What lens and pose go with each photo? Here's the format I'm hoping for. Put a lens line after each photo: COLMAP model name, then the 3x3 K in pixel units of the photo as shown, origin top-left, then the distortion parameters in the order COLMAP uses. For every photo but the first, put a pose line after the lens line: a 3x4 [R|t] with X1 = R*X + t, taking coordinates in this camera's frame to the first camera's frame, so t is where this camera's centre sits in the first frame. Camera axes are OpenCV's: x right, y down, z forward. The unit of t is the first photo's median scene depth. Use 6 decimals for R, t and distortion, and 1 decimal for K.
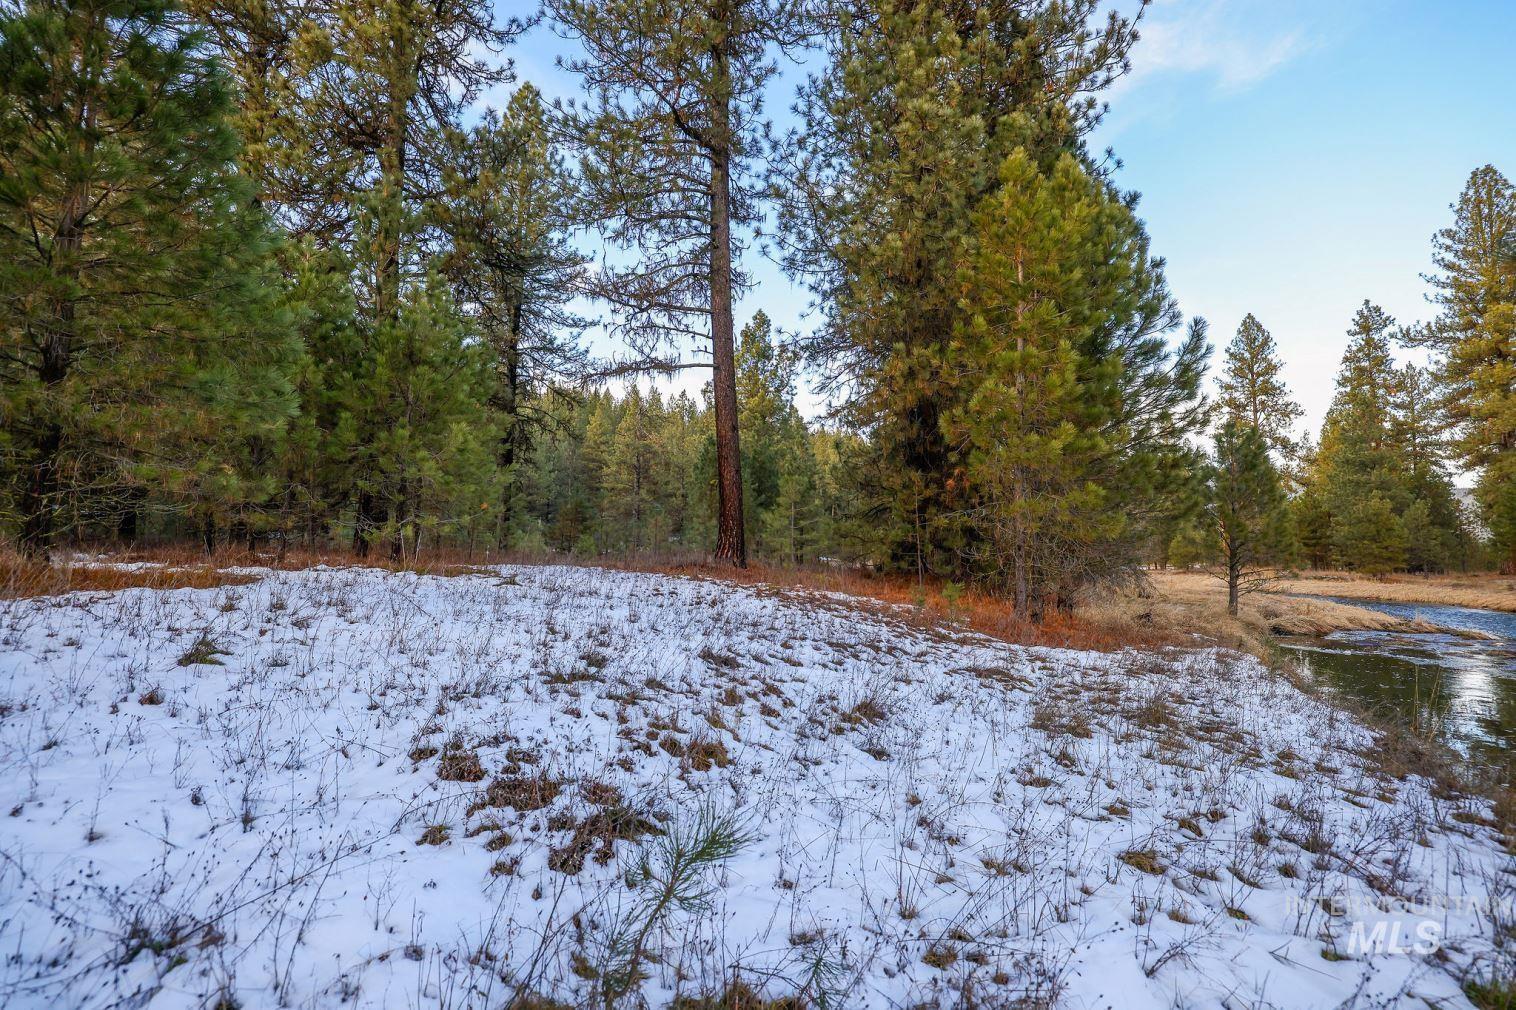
lens RADIAL K [[692.0, 0, 760.2], [0, 692.0, 495.9], [0, 0, 1]] dist [0.001977, 0.001089]
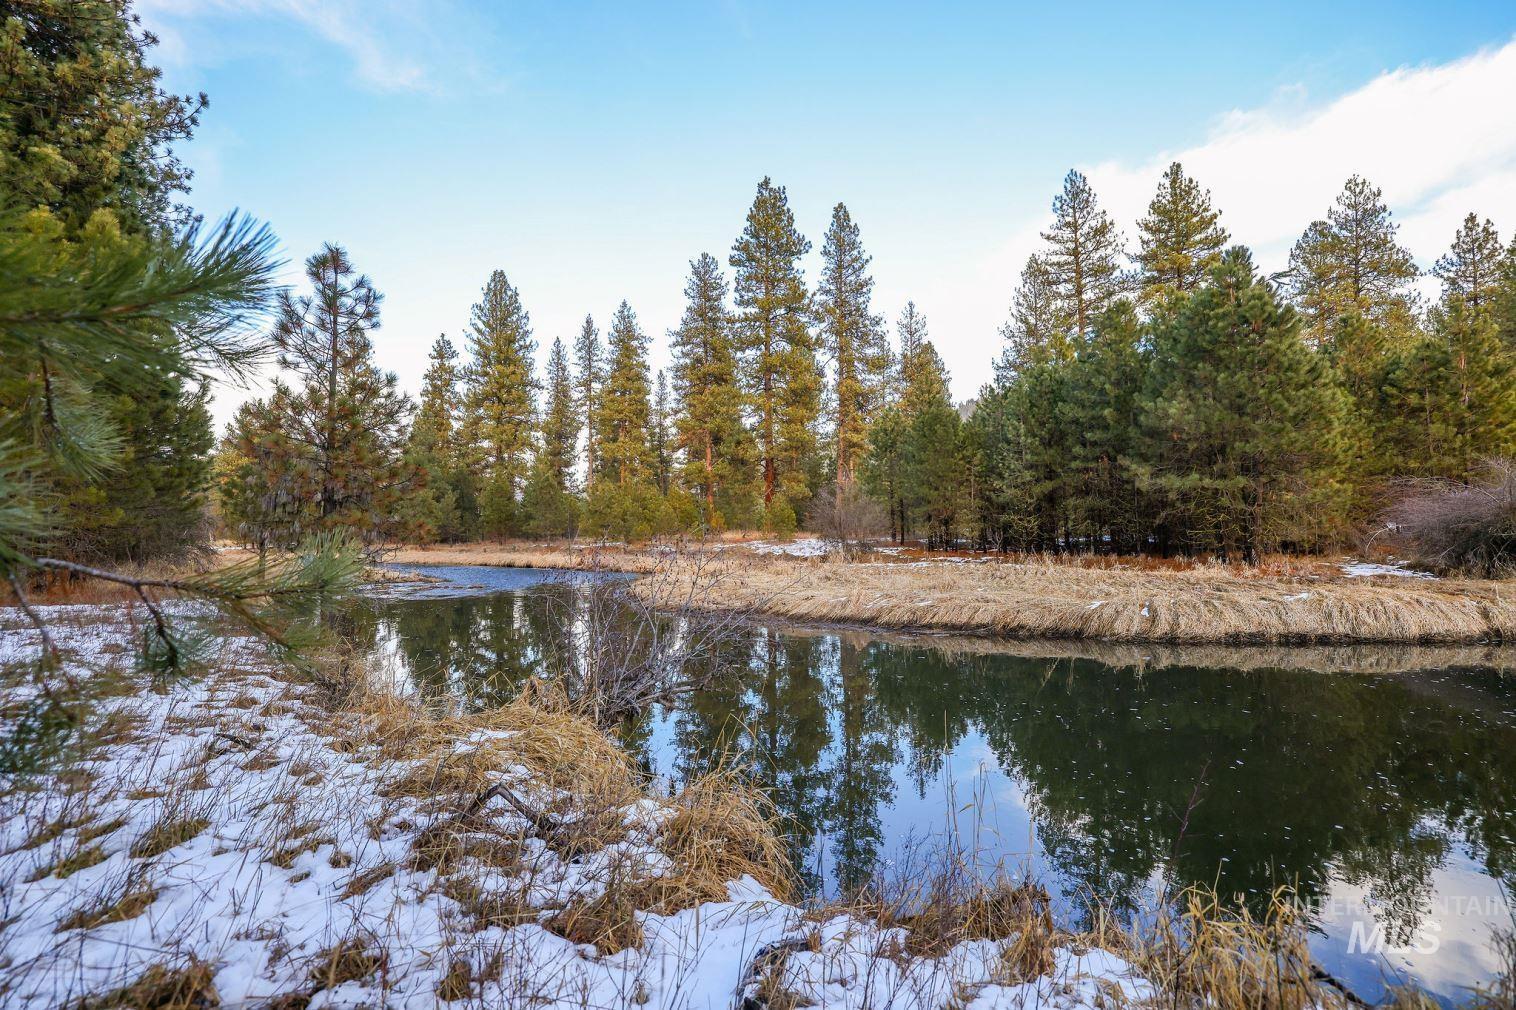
lens RADIAL K [[692.0, 0, 760.2], [0, 692.0, 495.9], [0, 0, 1]] dist [0.001977, 0.001089]
pose [[0.420988, 0.033415, 0.906451, -0.110203], [-0.060614, 0.998124, -0.008643, -0.021492], [-0.905039, -0.051305, 0.422223, -0.316934]]
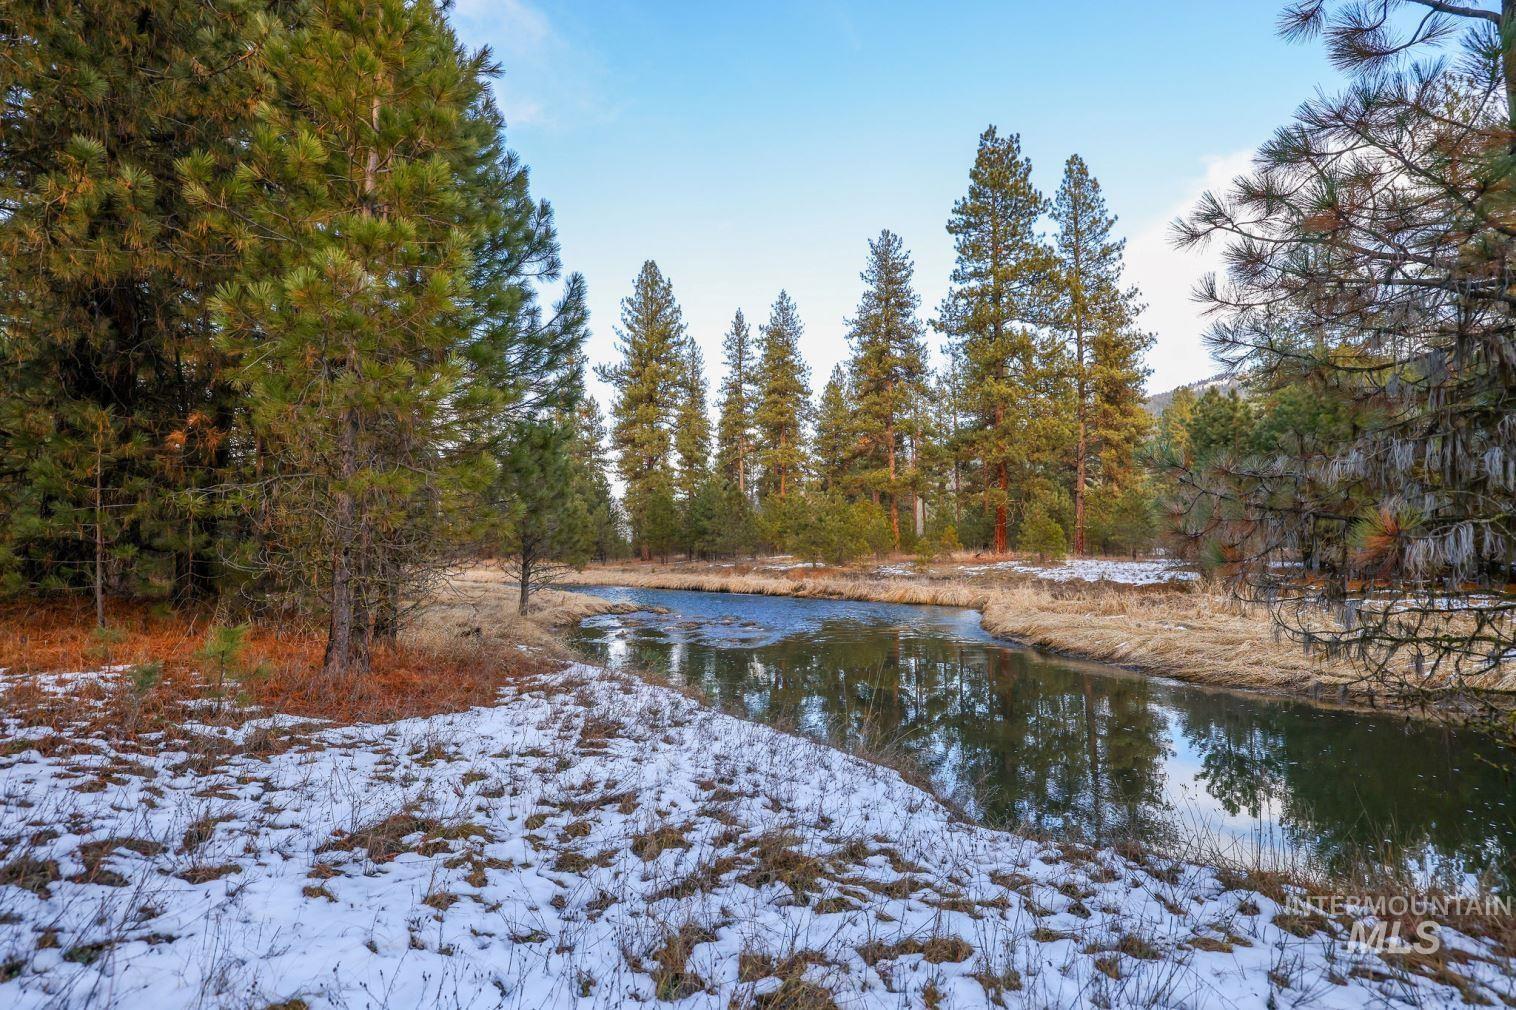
lens RADIAL K [[692.0, 0, 760.2], [0, 692.0, 495.9], [0, 0, 1]] dist [0.001977, 0.001089]
pose [[0.507328, 0.051480, 0.860214, 0.020185], [-0.059977, 0.997903, -0.024348, 0.012025], [-0.859663, -0.039240, 0.509352, 0.224736]]
